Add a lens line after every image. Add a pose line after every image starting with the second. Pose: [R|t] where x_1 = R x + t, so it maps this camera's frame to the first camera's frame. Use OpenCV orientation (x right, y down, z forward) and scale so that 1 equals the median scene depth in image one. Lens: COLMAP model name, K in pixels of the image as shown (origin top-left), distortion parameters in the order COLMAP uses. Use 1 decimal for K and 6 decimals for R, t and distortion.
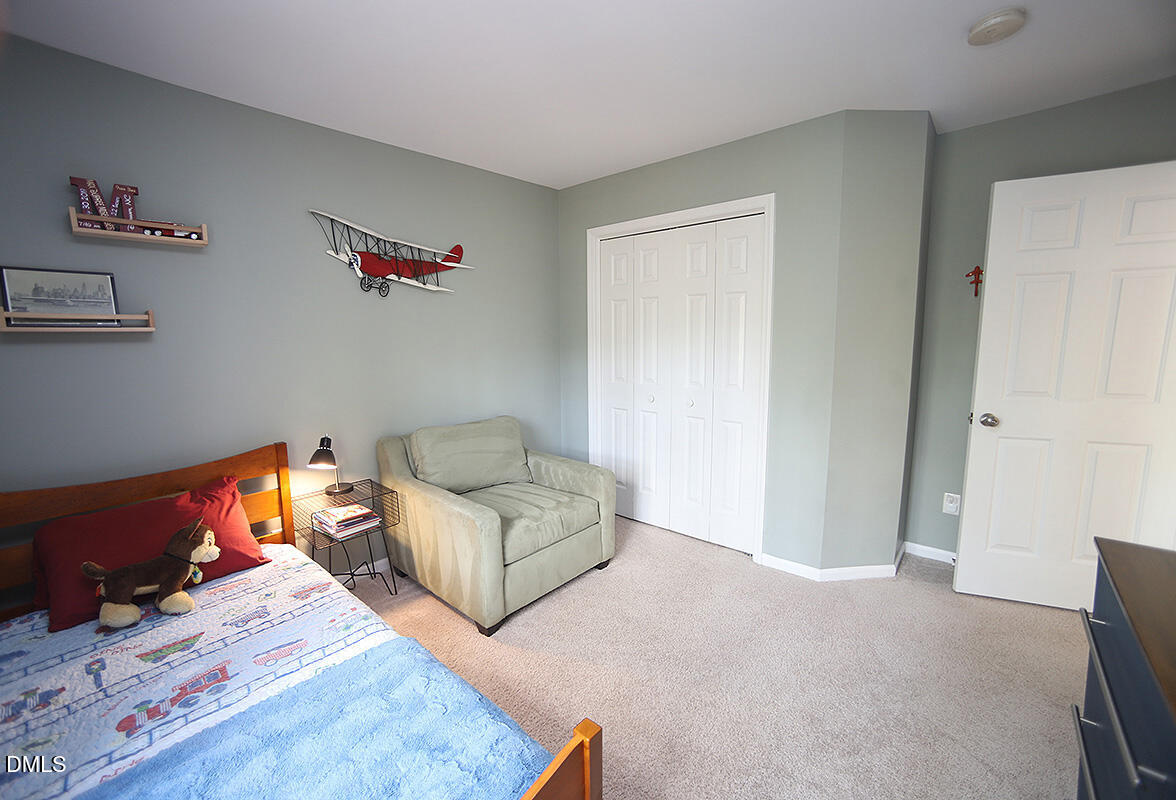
lens RADIAL K [[468.8, 0, 586.4], [0, 468.8, 389.8], [0, 0, 1]] dist [-0.001832, -0.000114]
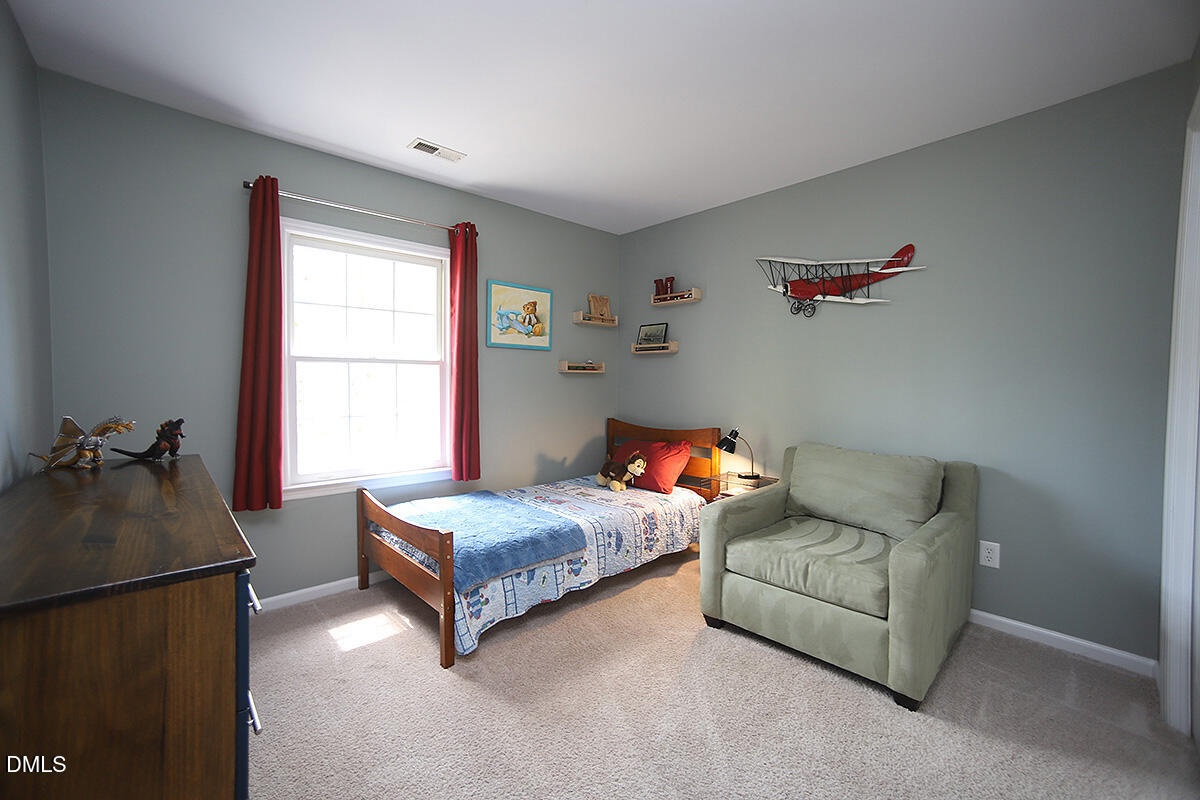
lens RADIAL K [[479.4, 0, 598.1], [0, 479.4, 394.6], [0, 0, 1]] dist [-0.071113, 0.032287]
pose [[-0.052392, 0.042691, -0.997714, 0.698675], [-0.129413, 0.990371, 0.049173, -0.011450], [0.990206, 0.131693, -0.046362, 0.597169]]
